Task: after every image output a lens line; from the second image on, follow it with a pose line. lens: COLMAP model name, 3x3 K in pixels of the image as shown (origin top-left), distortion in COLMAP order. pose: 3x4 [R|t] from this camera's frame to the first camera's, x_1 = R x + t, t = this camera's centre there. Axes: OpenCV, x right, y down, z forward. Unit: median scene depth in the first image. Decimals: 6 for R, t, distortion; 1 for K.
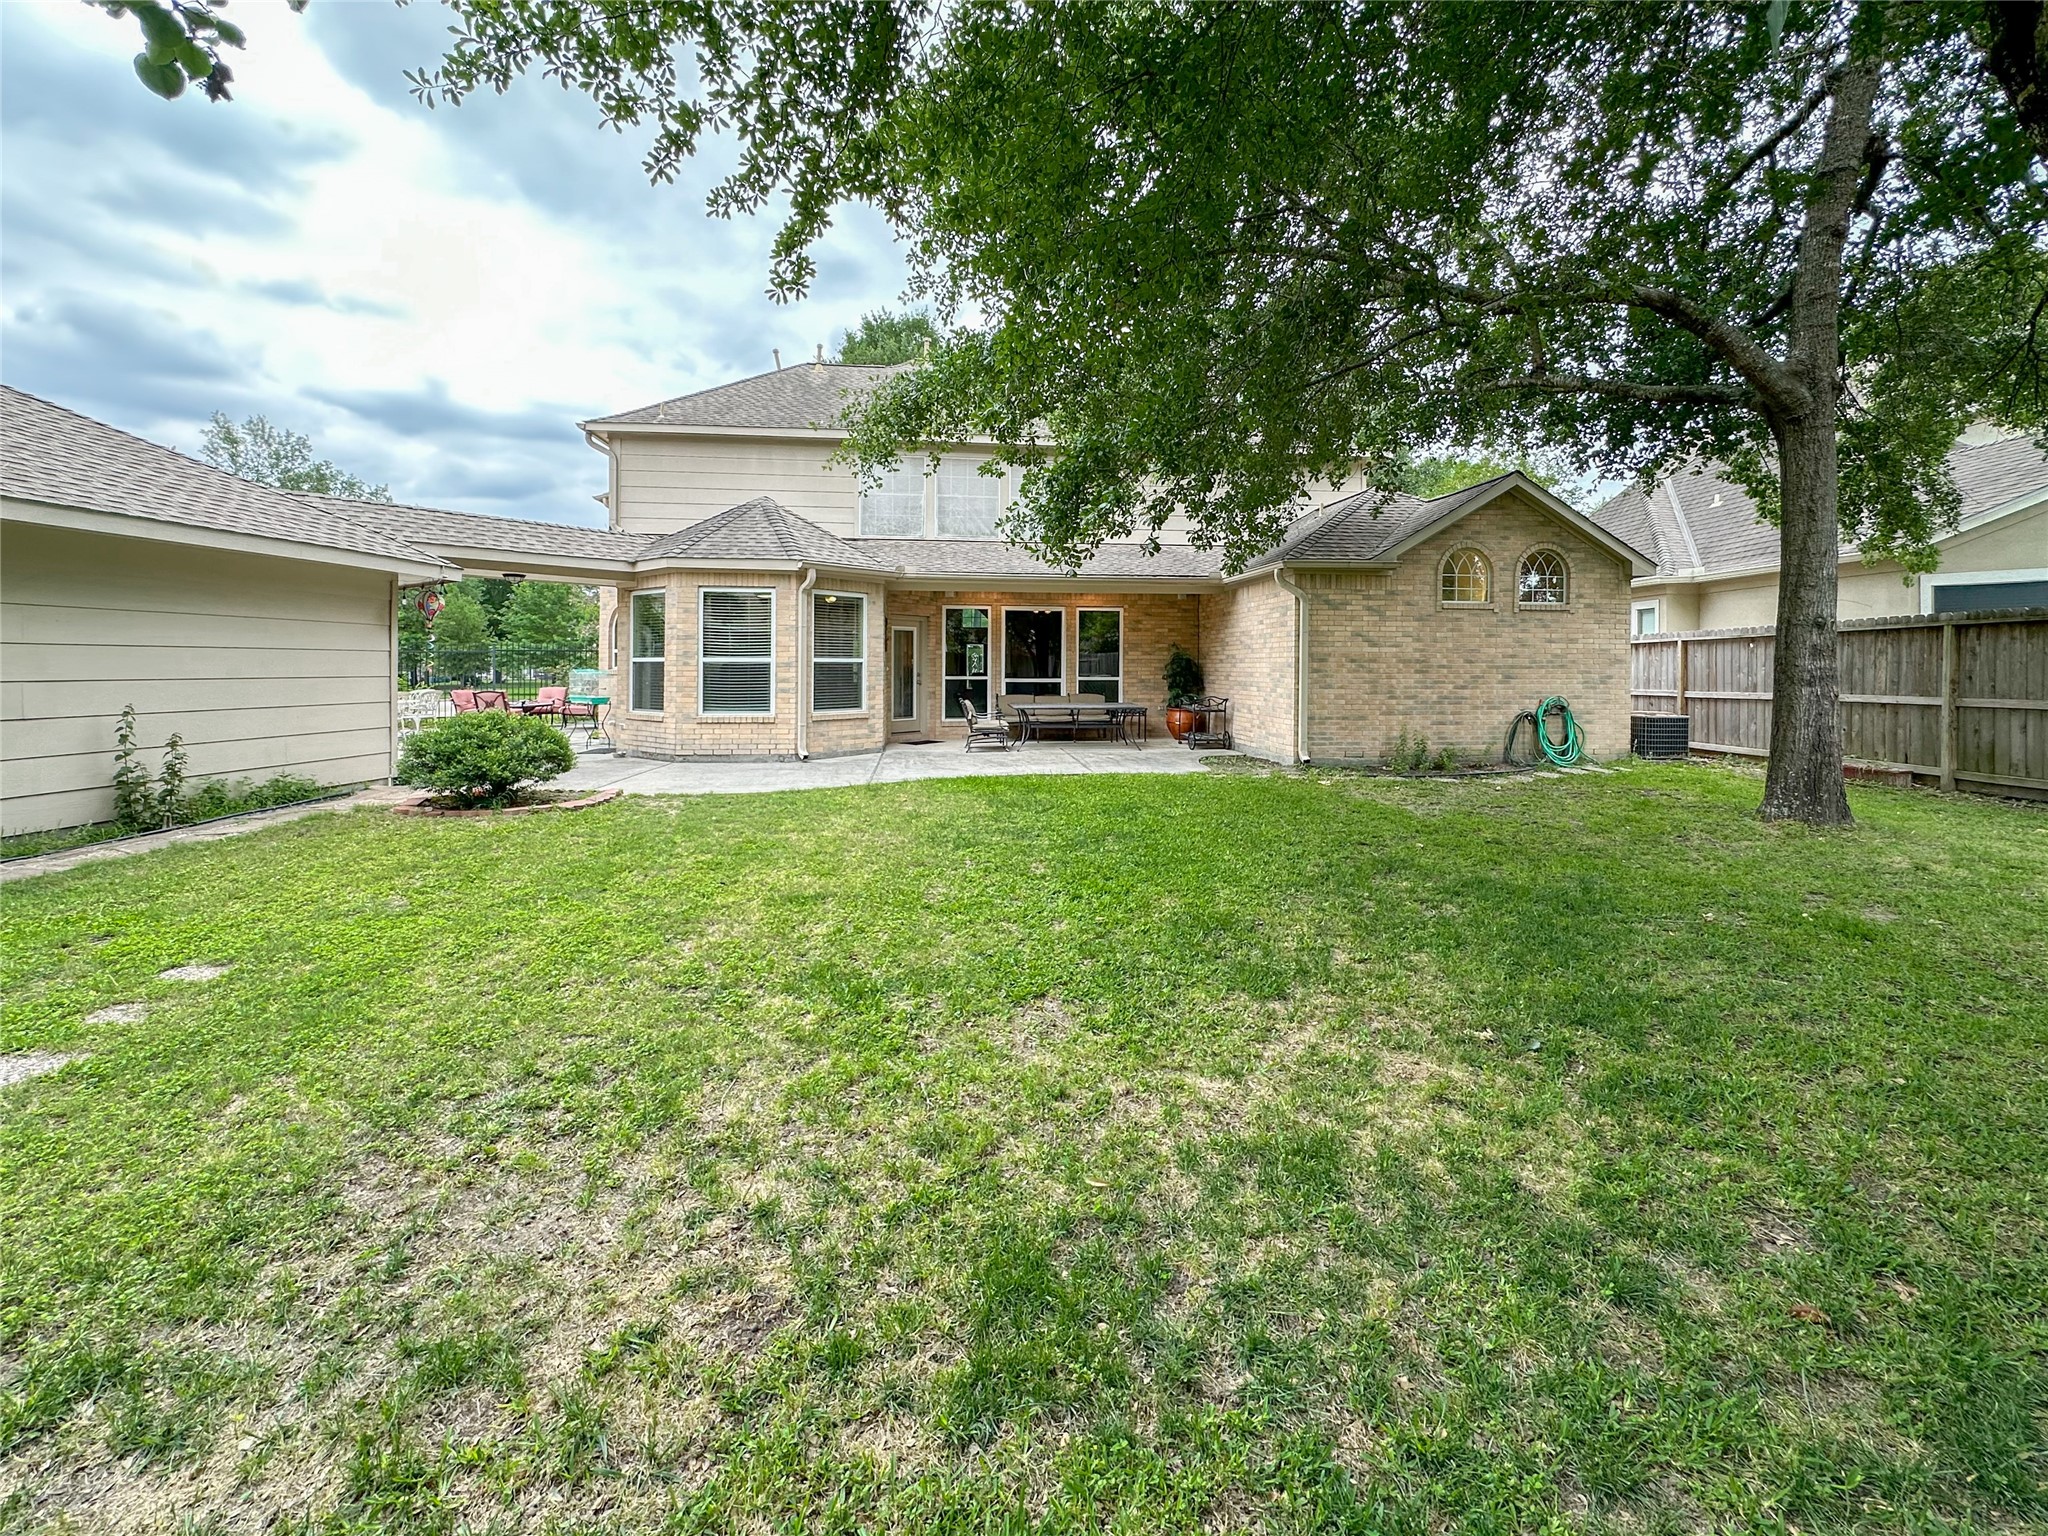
lens RADIAL K [[821.8, 0, 1022.8], [0, 821.8, 694.0], [0, 0, 1]] dist [-0.001169, 0.000033]
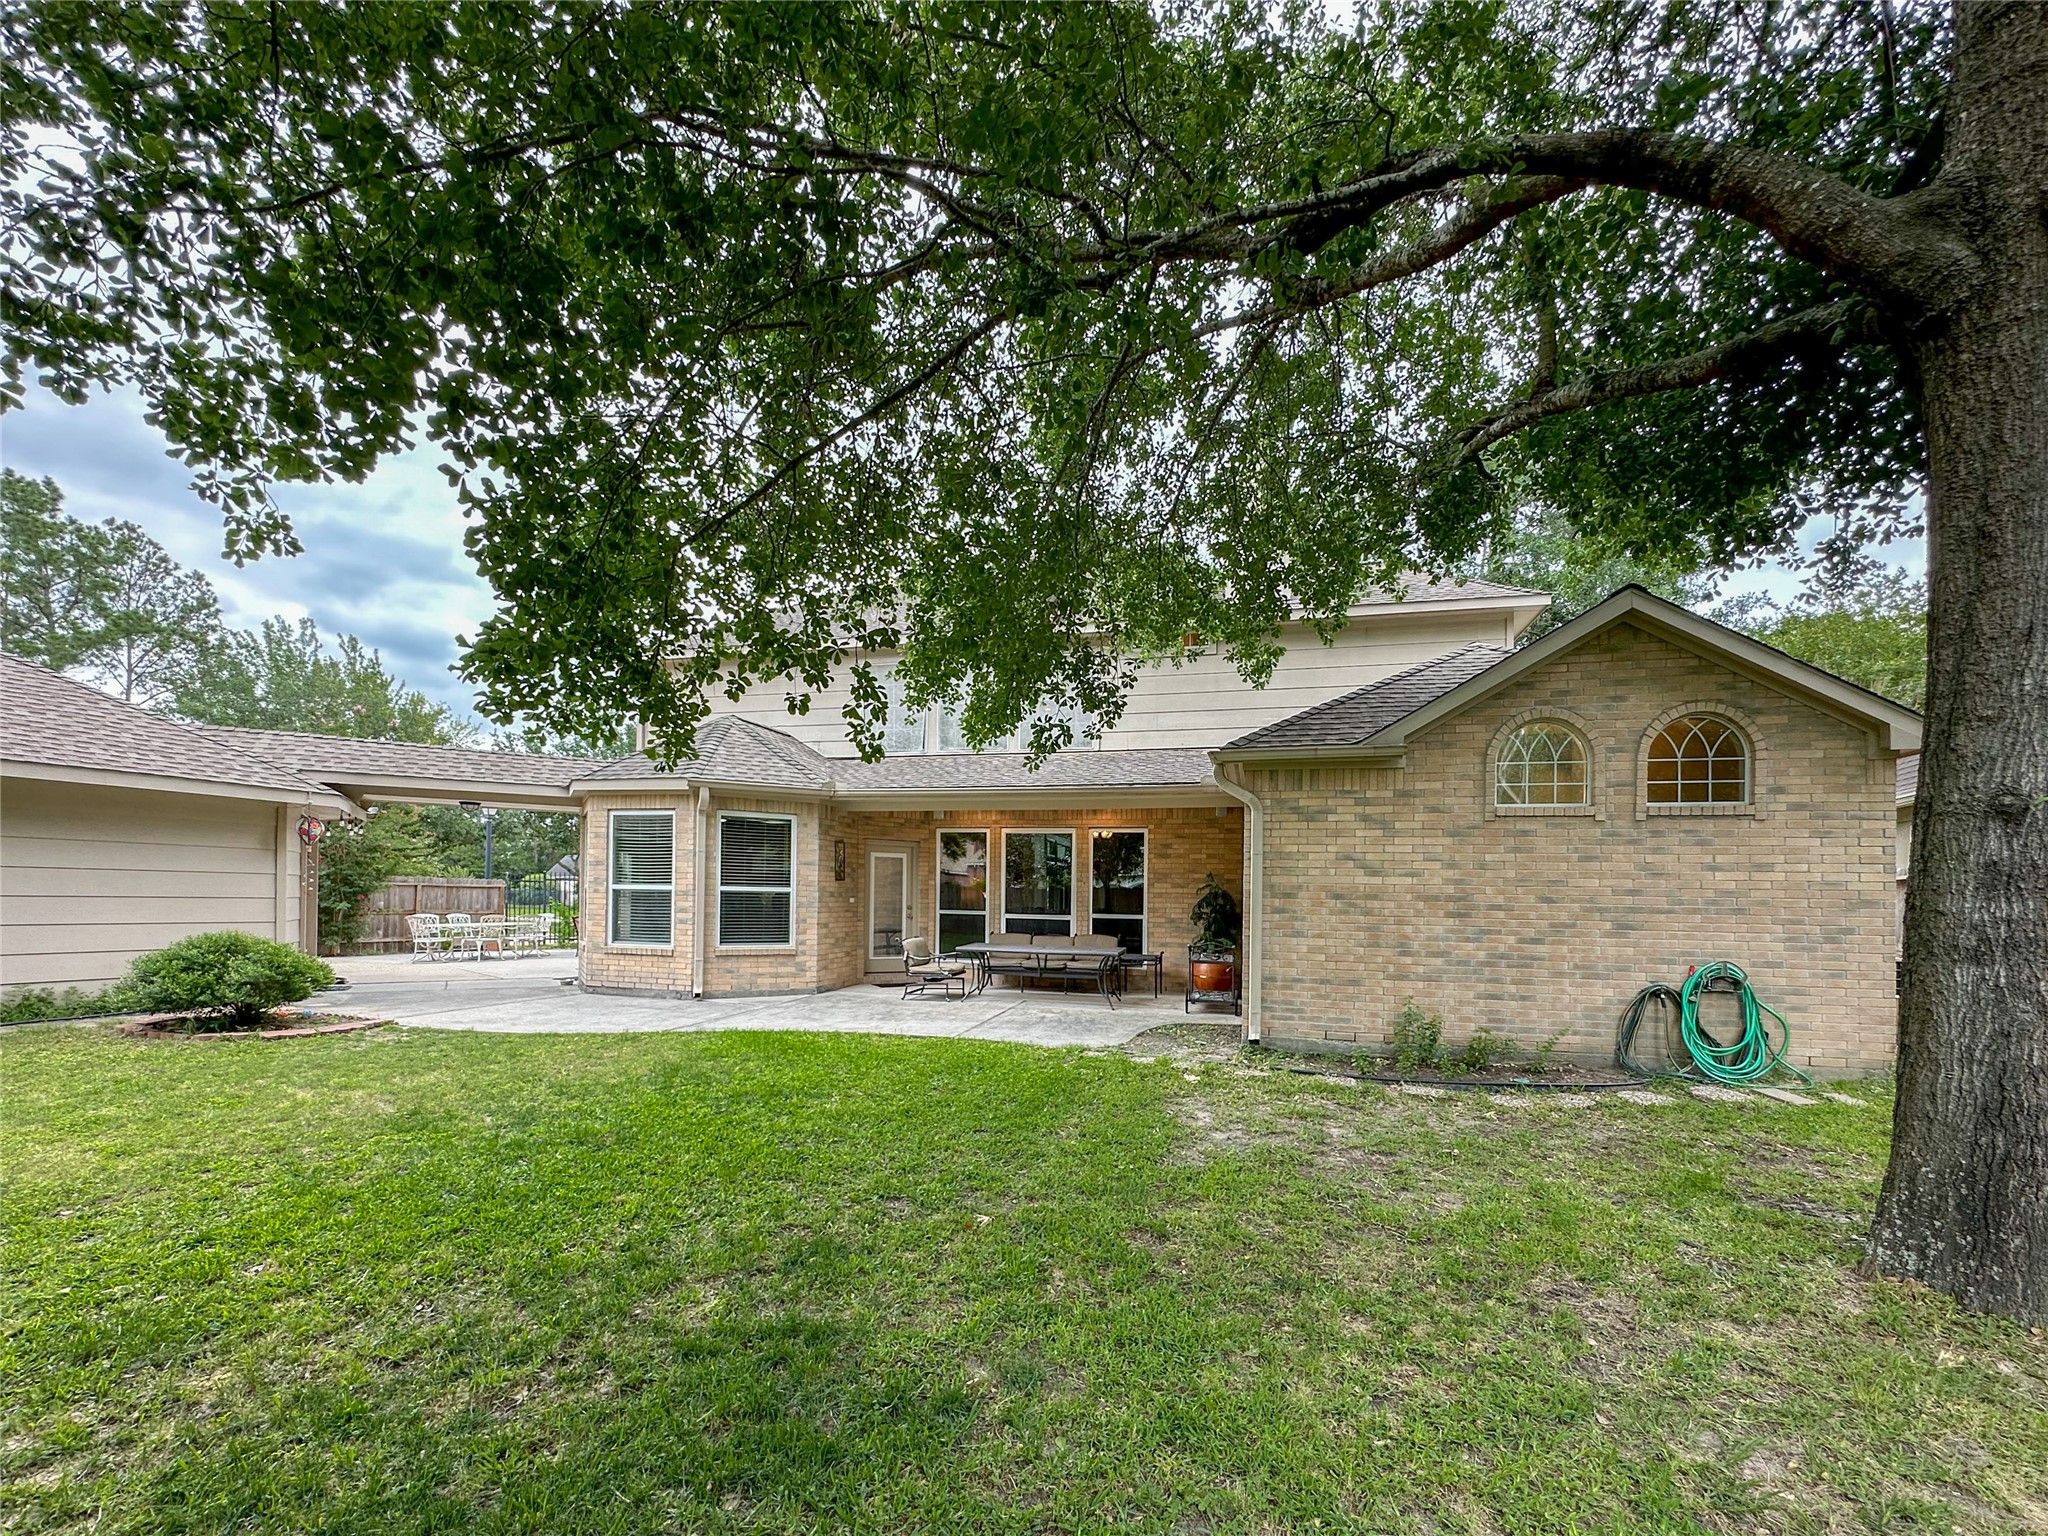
lens RADIAL K [[836.5, 0, 1025.9], [0, 836.5, 916.4], [0, 0, 1]] dist [-0.000513, -0.000455]
pose [[0.934568, 0.021399, -0.355140, 0.394918], [-0.027281, 0.999561, -0.011562, -0.009005], [0.354737, 0.020494, 0.934741, 0.263999]]
